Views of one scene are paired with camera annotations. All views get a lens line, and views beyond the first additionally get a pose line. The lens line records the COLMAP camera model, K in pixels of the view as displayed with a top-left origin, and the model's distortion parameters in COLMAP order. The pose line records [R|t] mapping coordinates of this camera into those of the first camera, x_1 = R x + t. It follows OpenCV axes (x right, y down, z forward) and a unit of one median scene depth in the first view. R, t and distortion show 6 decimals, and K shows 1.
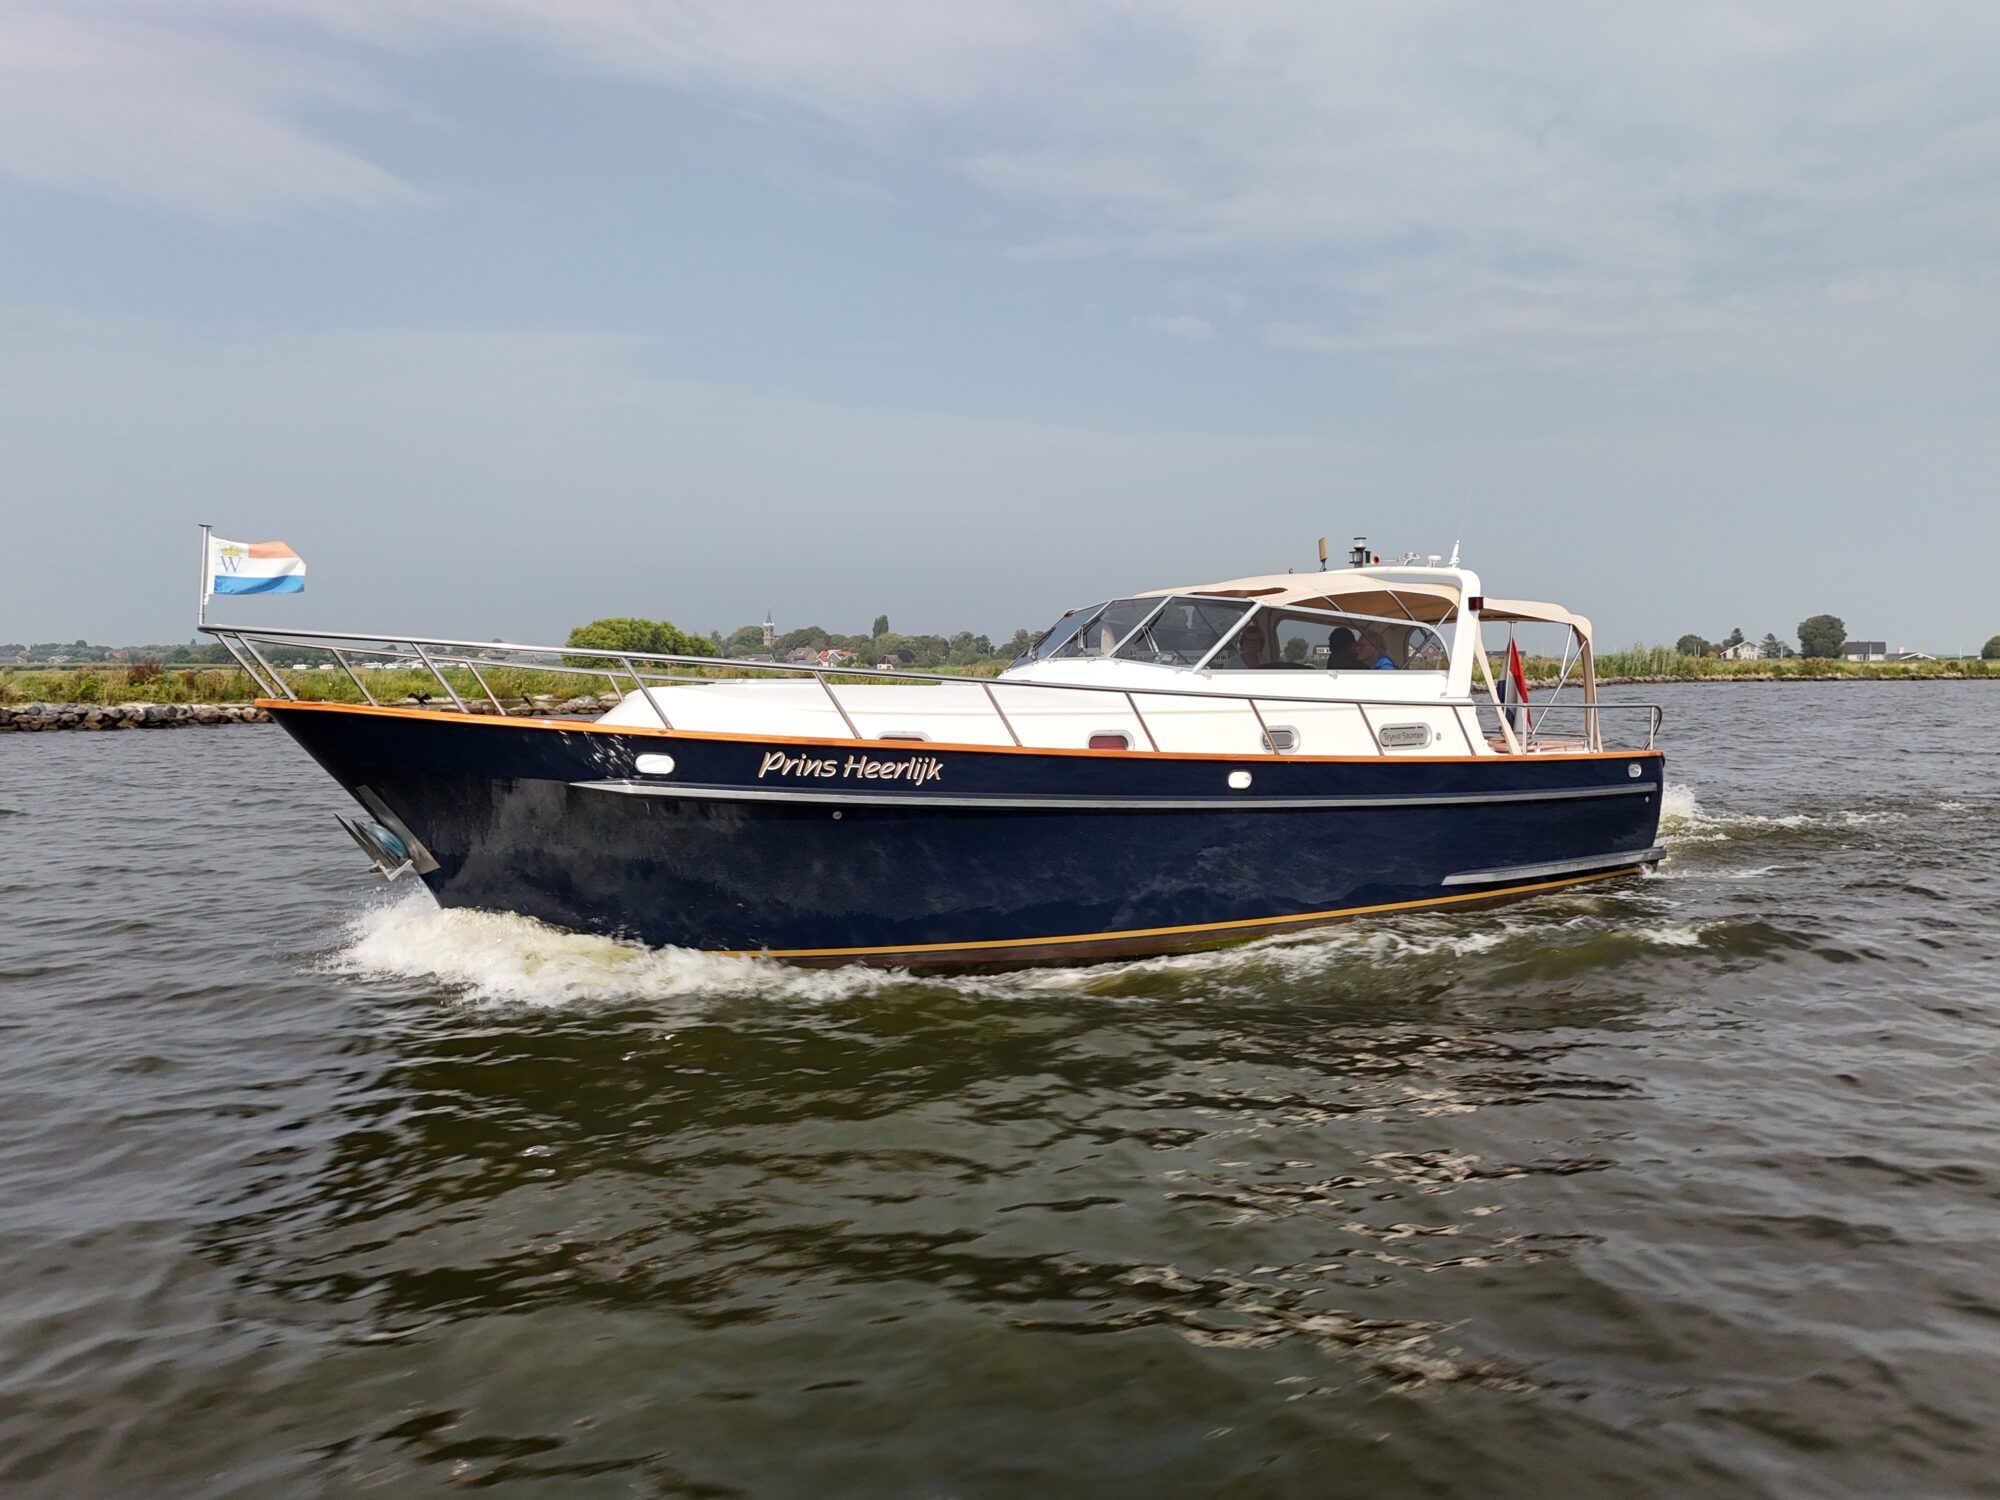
lens RADIAL K [[1479.7, 0, 997.6], [0, 1479.7, 756.2], [0, 0, 1]] dist [0.062830, -0.040599]
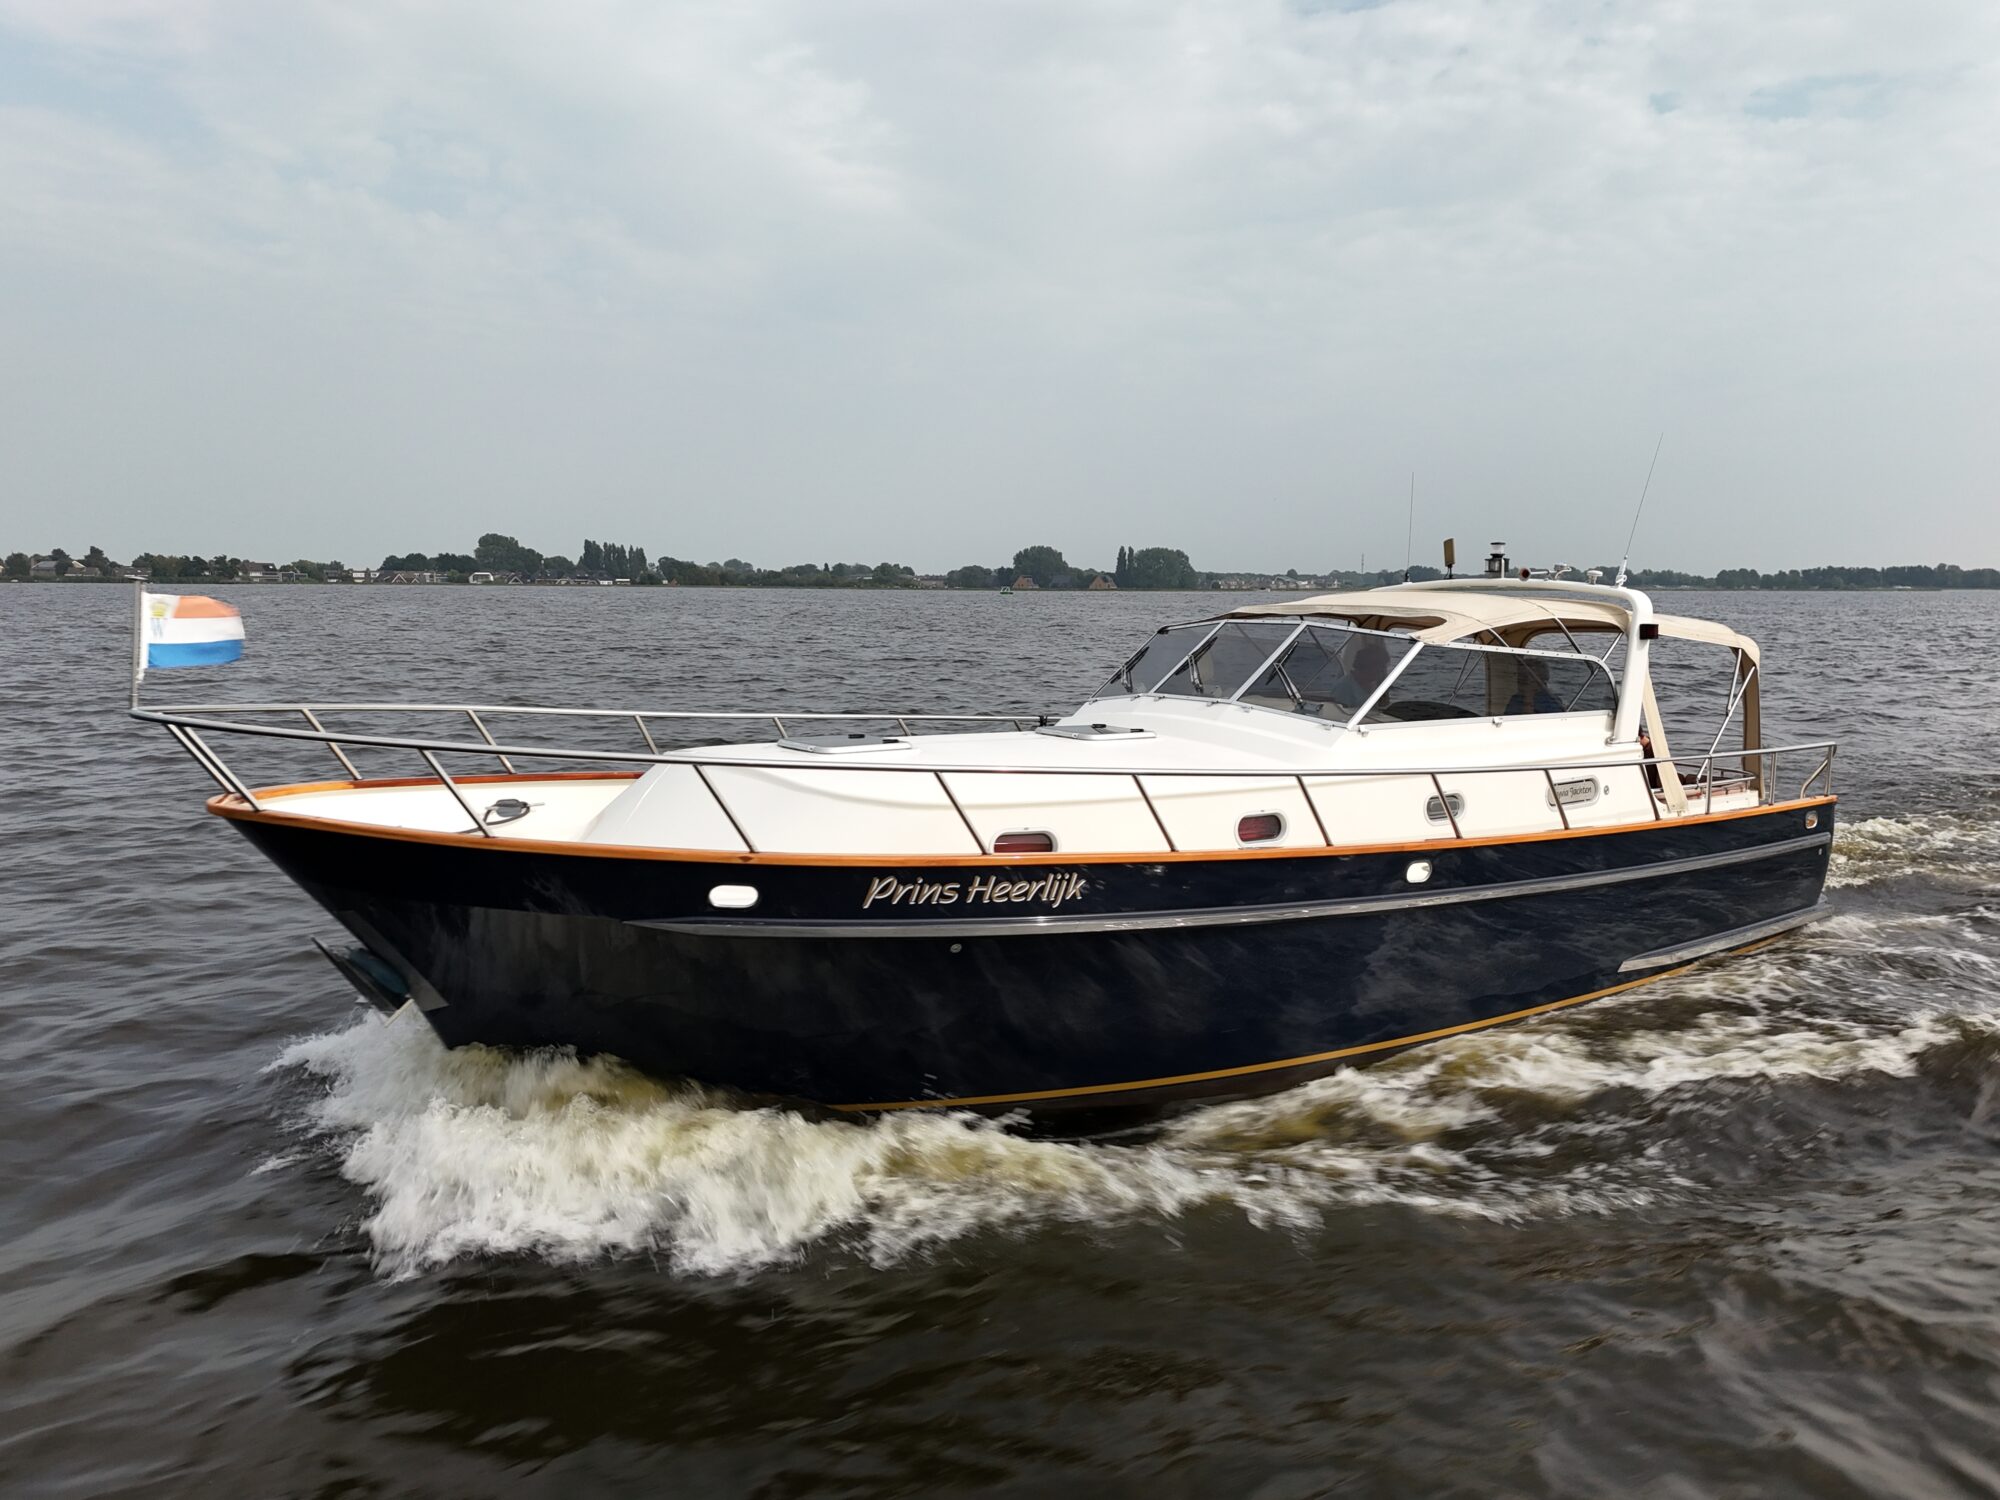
lens RADIAL K [[1479.7, 0, 1002.1], [0, 1479.7, 766.8], [0, 0, 1]] dist [0.062830, -0.040599]
pose [[0.999382, 0.009203, 0.033925, -0.095279], [-0.011371, 0.997868, 0.064272, -0.092302], [-0.033261, -0.064618, 0.997356, 0.184009]]
